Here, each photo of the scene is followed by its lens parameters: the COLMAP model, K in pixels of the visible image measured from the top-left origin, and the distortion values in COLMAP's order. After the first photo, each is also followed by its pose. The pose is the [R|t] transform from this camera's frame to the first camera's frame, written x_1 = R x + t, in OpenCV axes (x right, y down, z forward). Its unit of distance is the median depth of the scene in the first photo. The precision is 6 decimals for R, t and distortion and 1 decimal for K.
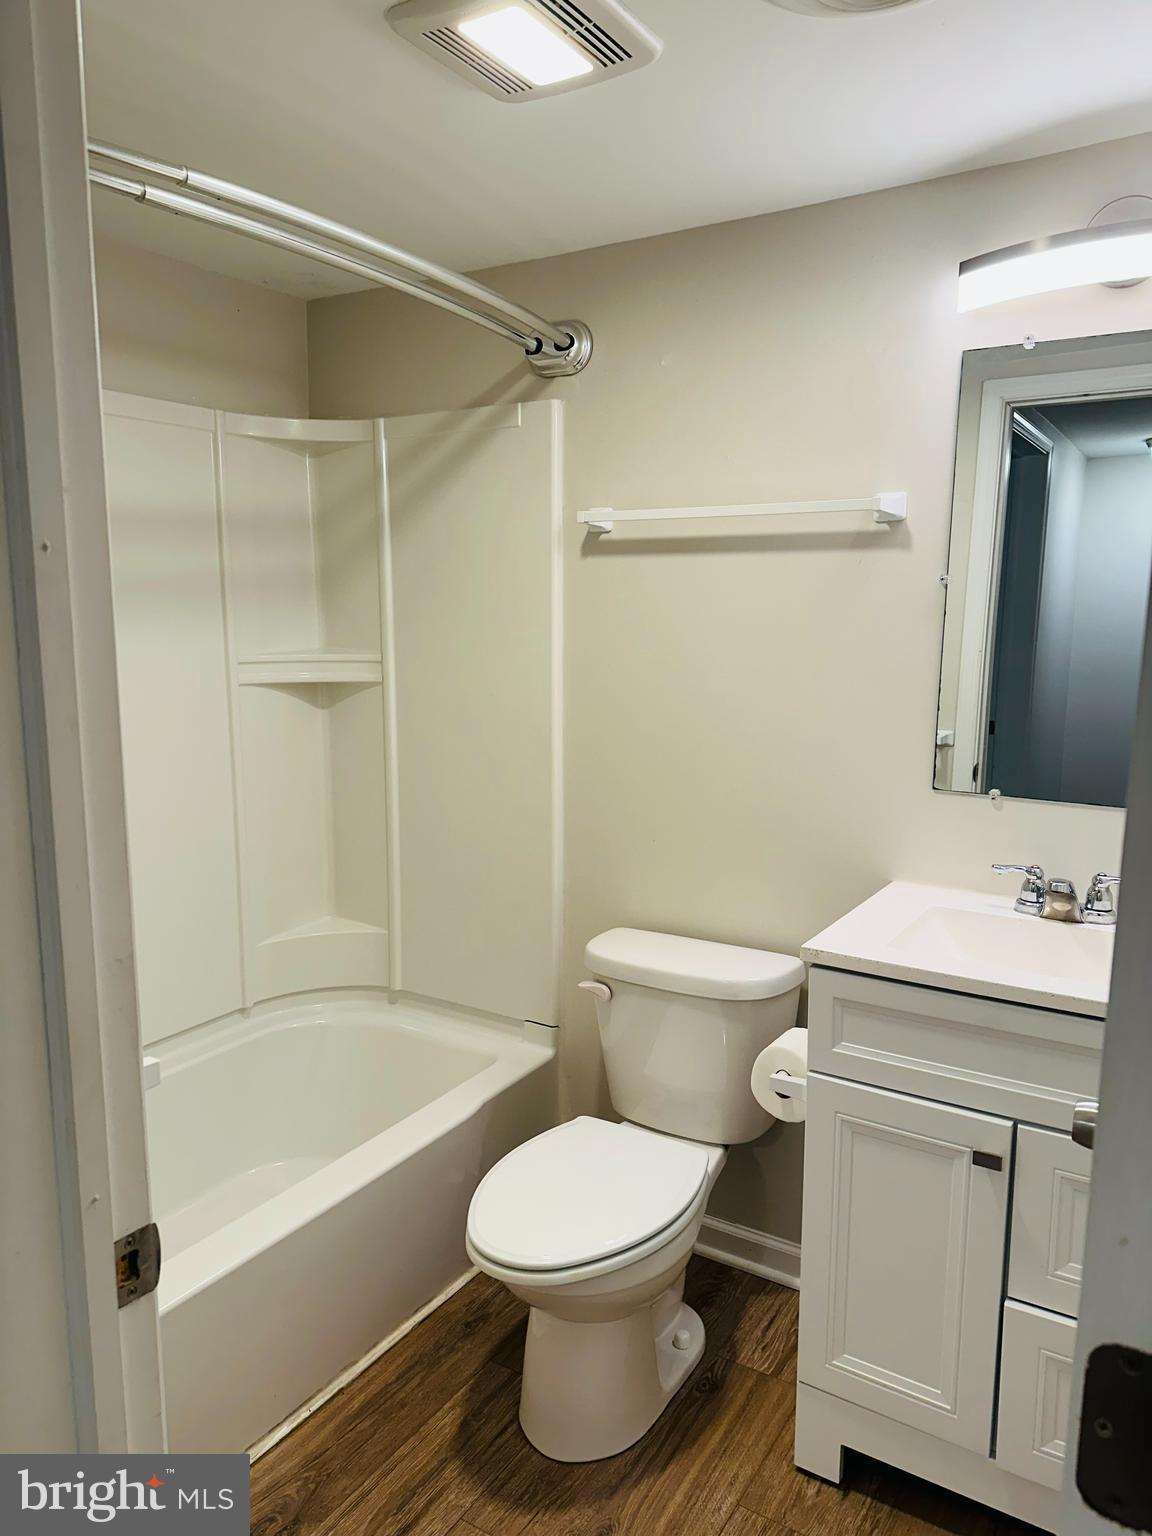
lens RADIAL K [[1092.3, 0, 573.0], [0, 1092.3, 769.7], [0, 0, 1]] dist [0.093516, -0.085089]
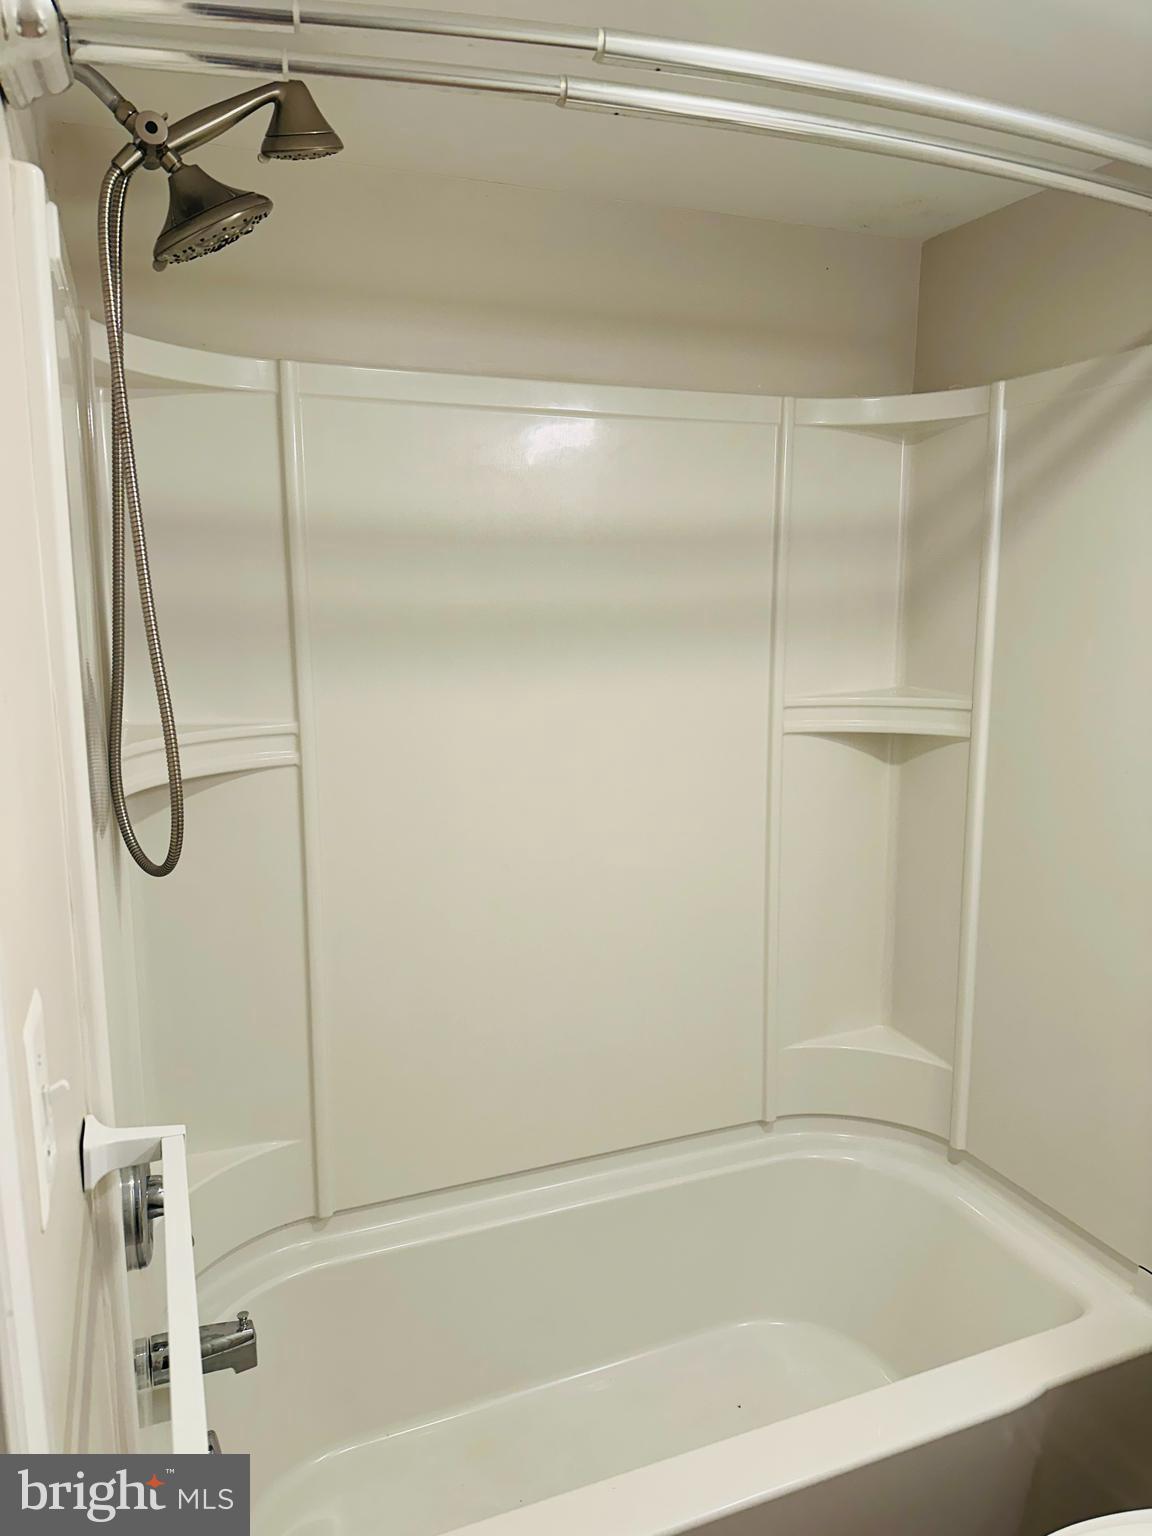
lens RADIAL K [[1092.3, 0, 589.0], [0, 1092.3, 769.0], [0, 0, 1]] dist [0.093516, -0.085089]
pose [[0.828711, 0.083088, -0.553475, 0.028635], [-0.075183, 0.996482, 0.037021, -0.067102], [0.554604, 0.010932, 0.832043, 0.231704]]
